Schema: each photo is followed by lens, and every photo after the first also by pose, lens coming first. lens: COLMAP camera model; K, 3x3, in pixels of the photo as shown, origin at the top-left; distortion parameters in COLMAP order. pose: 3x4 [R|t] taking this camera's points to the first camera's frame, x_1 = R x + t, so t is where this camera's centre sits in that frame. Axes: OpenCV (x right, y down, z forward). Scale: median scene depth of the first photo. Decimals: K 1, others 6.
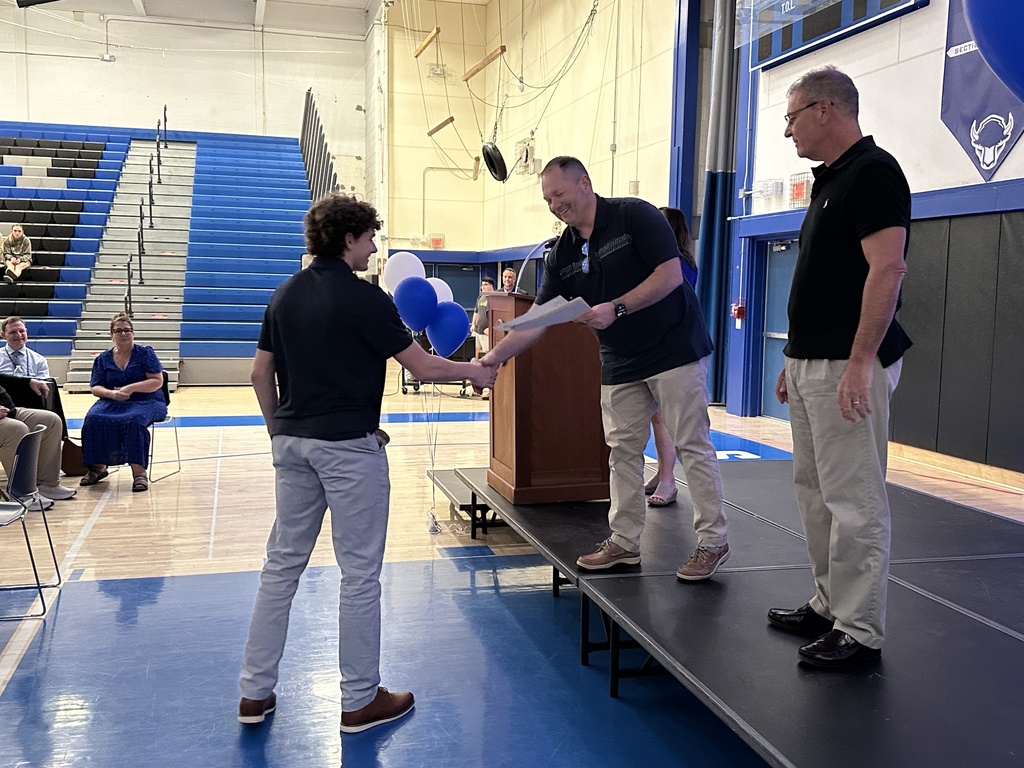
lens RADIAL K [[1035.0, 0, 522.4], [0, 1035.0, 391.3], [0, 0, 1]] dist [0.082539, 0.000000]
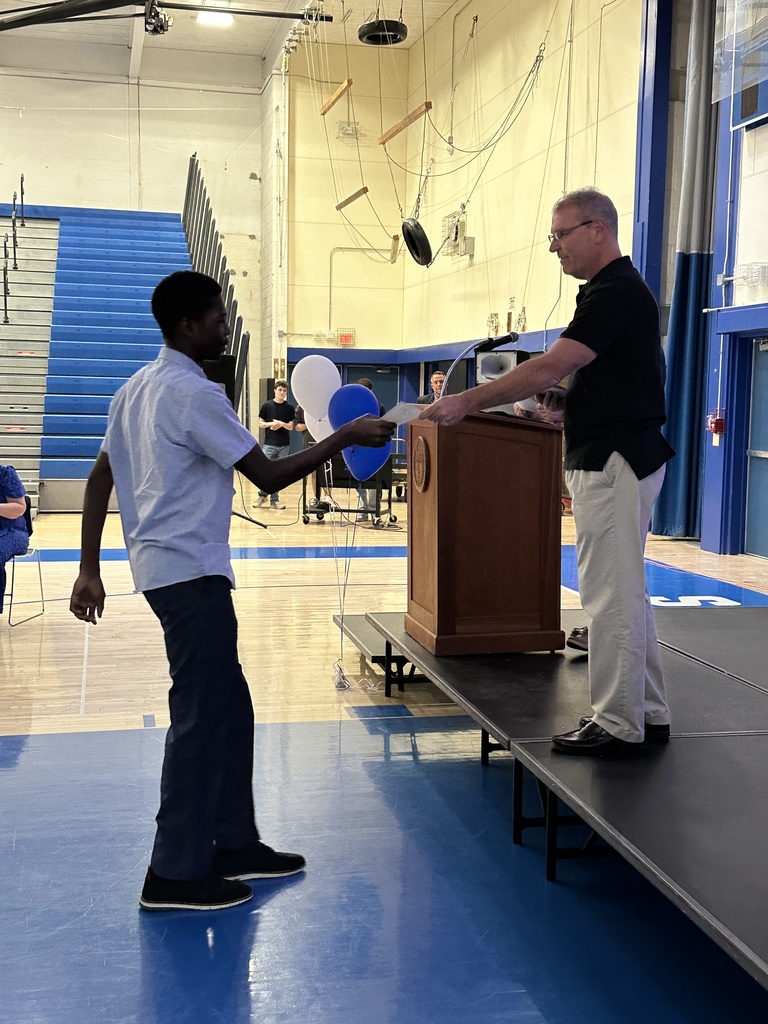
lens RADIAL K [[1280.3, 0, 381.8], [0, 1280.3, 510.3], [0, 0, 1]] dist [0.119342, 0.000000]
pose [[0.998565, 0.005557, -0.053263, 0.001363], [-0.005988, 0.999951, -0.007940, -0.000344], [0.053217, 0.008247, 0.998549, -0.021740]]
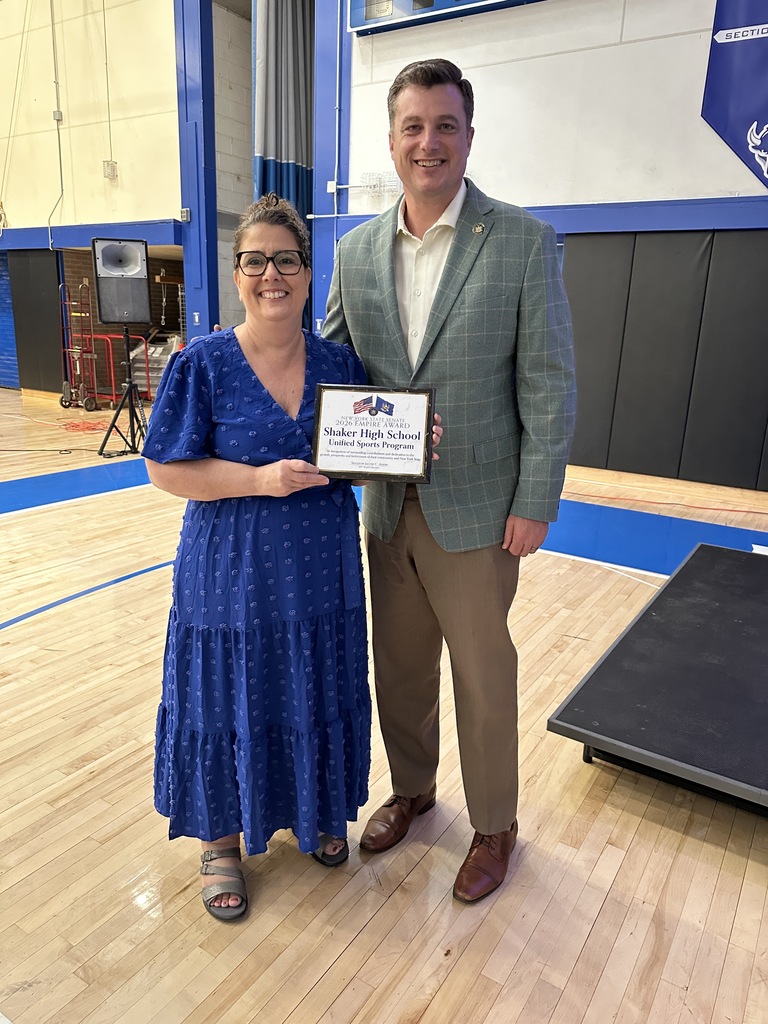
lens RADIAL K [[697.6, 0, 381.9], [0, 697.6, 484.5], [0, 0, 1]] dist [0.024306, -0.012386]
pose [[0.738892, -0.154111, 0.655964, -0.174348], [0.041412, 0.982040, 0.184072, -0.050116], [-0.672550, -0.108845, 0.732003, 0.498869]]
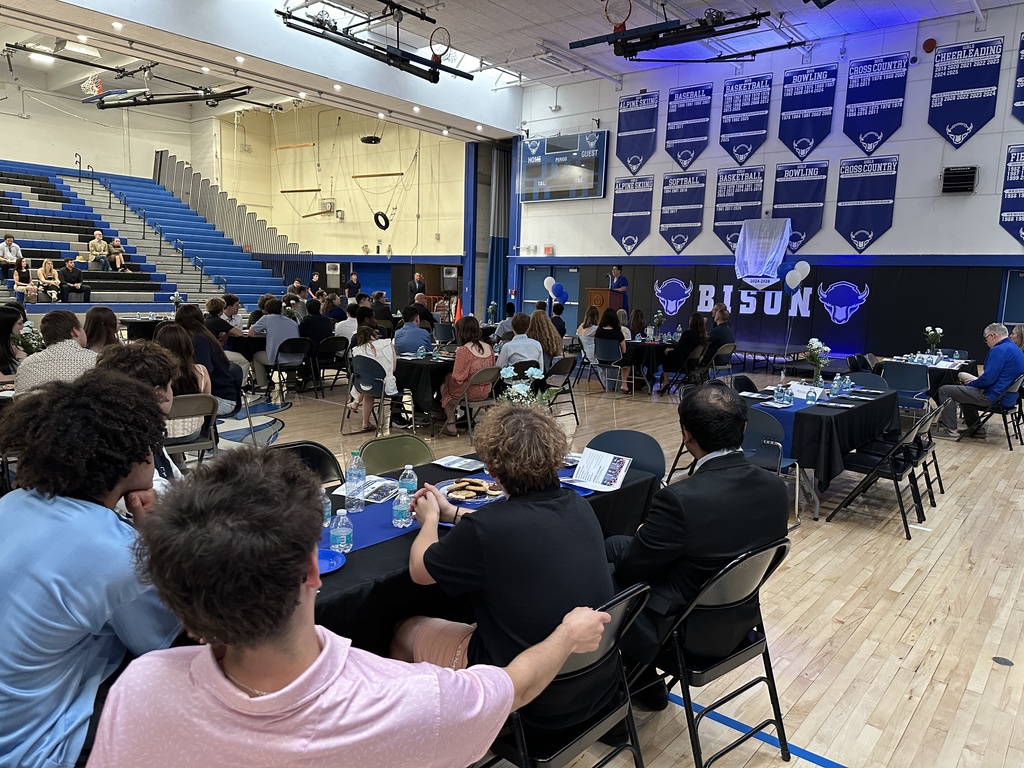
lens RADIAL K [[697.6, 0, 515.5], [0, 697.6, 393.4], [0, 0, 1]] dist [0.024306, -0.012386]
pose [[0.825706, -0.071572, 0.559542, -0.767943], [0.031852, 0.996251, 0.080428, 0.034115], [-0.563201, -0.048587, 0.824890, -0.449124]]
